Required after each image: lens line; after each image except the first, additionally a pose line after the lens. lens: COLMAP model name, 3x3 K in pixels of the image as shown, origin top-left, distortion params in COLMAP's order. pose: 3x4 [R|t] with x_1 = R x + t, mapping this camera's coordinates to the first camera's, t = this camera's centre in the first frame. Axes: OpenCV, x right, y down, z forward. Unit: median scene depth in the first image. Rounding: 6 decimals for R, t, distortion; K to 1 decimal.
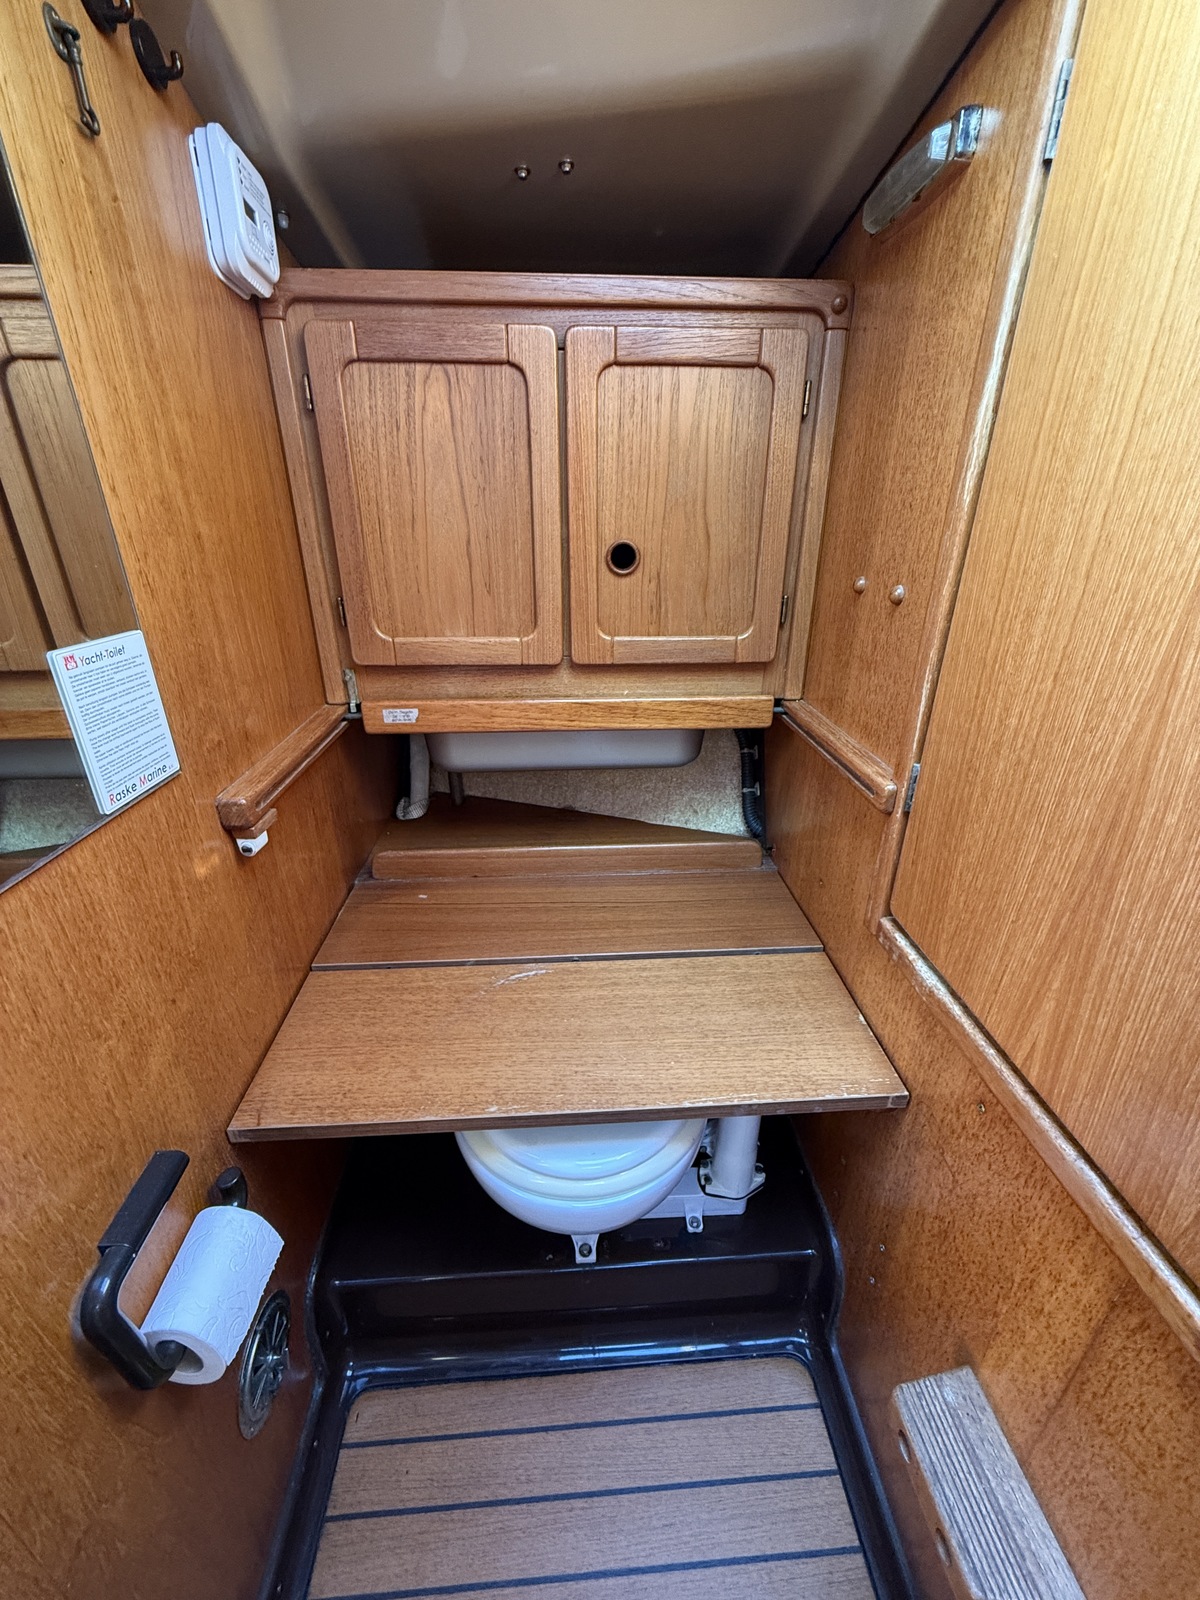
lens RADIAL K [[643.3, 0, 599.6], [0, 643.3, 799.6], [0, 0, 1]] dist [-0.003618, 0.001000]
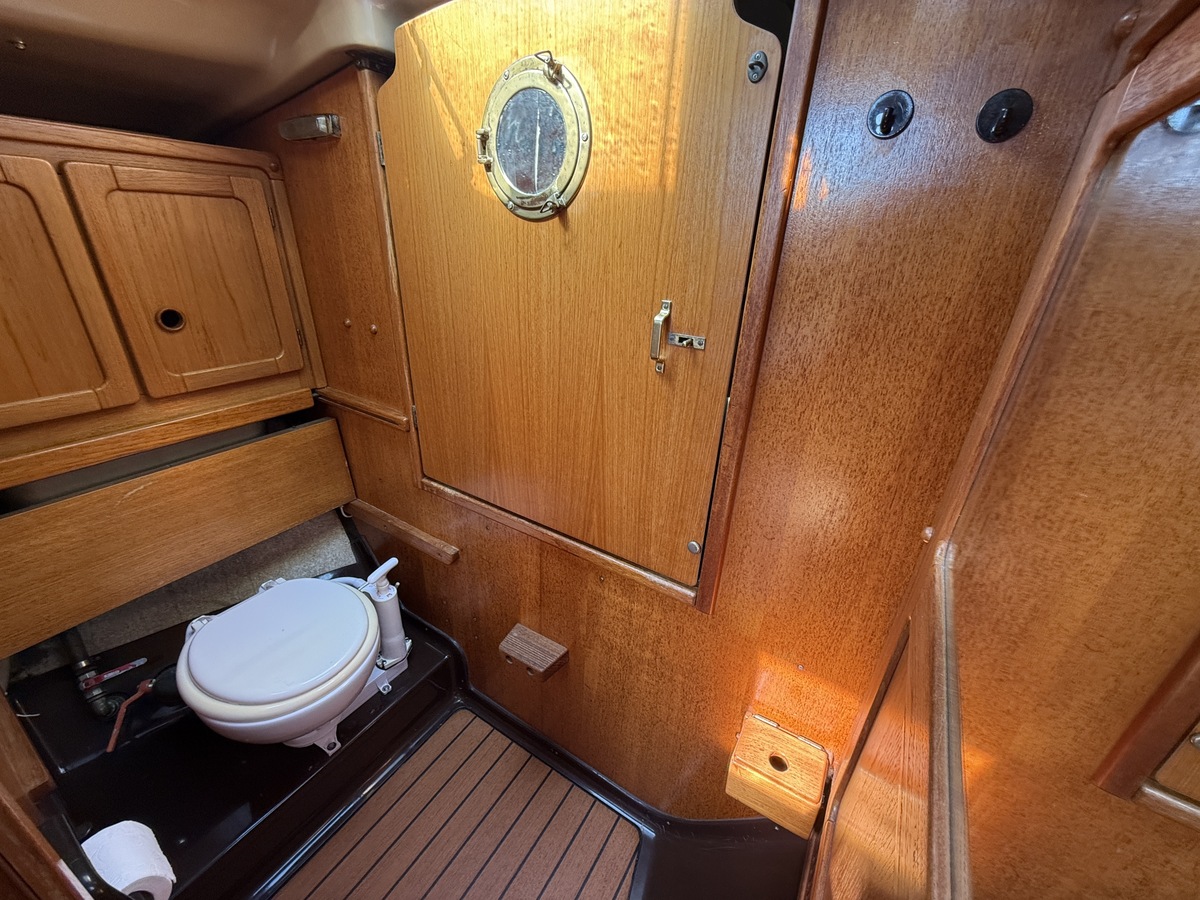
lens RADIAL K [[482.5, 0, 601.4], [0, 482.5, 452.2], [0, 0, 1]] dist [-0.003618, 0.001000]
pose [[0.579724, -0.324953, 0.747212, -0.337591], [0.291809, 0.939008, 0.181963, -0.014176], [-0.760768, 0.112555, 0.639190, -0.425938]]
